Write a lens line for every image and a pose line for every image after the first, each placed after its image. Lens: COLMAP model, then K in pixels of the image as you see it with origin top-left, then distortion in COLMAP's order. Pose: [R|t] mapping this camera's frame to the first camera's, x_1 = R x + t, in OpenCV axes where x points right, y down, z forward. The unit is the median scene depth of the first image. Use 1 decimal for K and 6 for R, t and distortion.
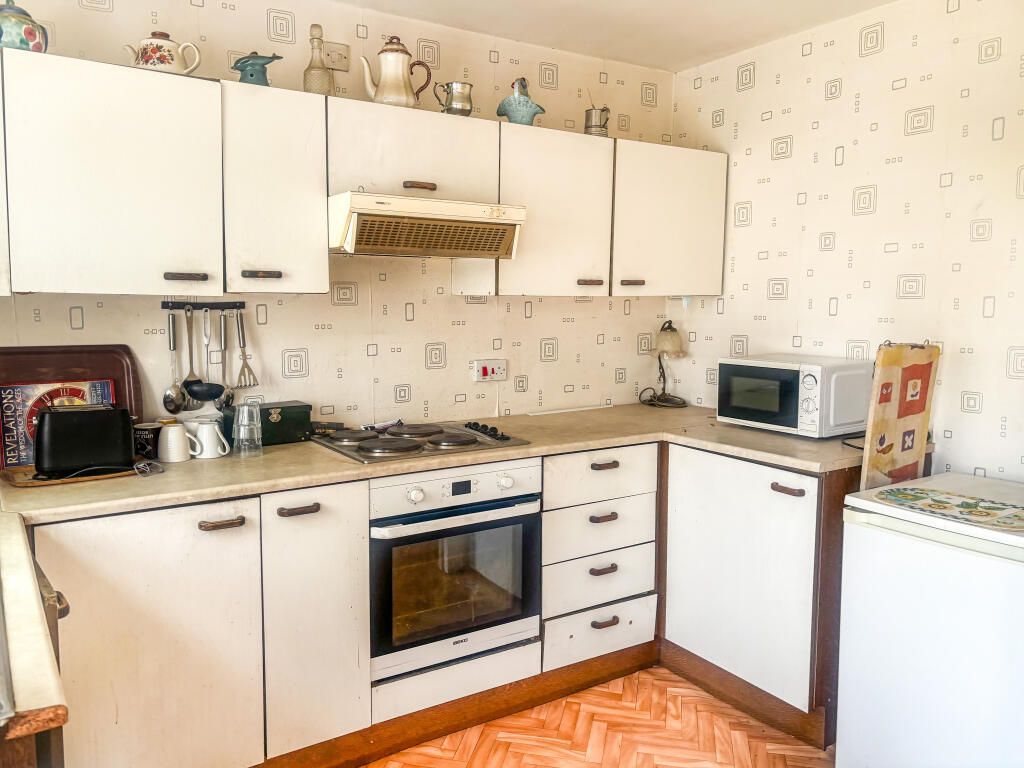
lens RADIAL K [[765.6, 0, 510.0], [0, 765.6, 370.4], [0, 0, 1]] dist [0.001067, -0.041316]
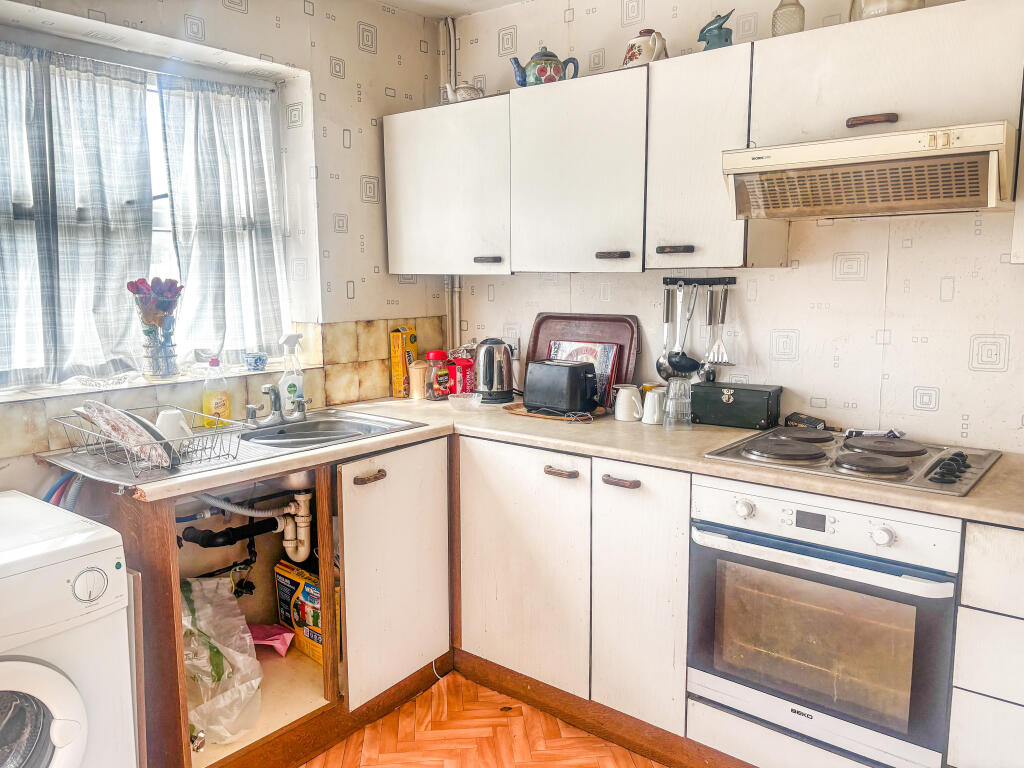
lens RADIAL K [[798.3, 0, 512.0], [0, 798.3, 384.0], [0, 0, 1]] dist [0.008221, -0.005160]
pose [[0.273794, 0.123228, -0.953862, 0.600659], [-0.078723, 0.991302, 0.105469, -0.042536], [0.958561, 0.046214, 0.281113, 0.483531]]
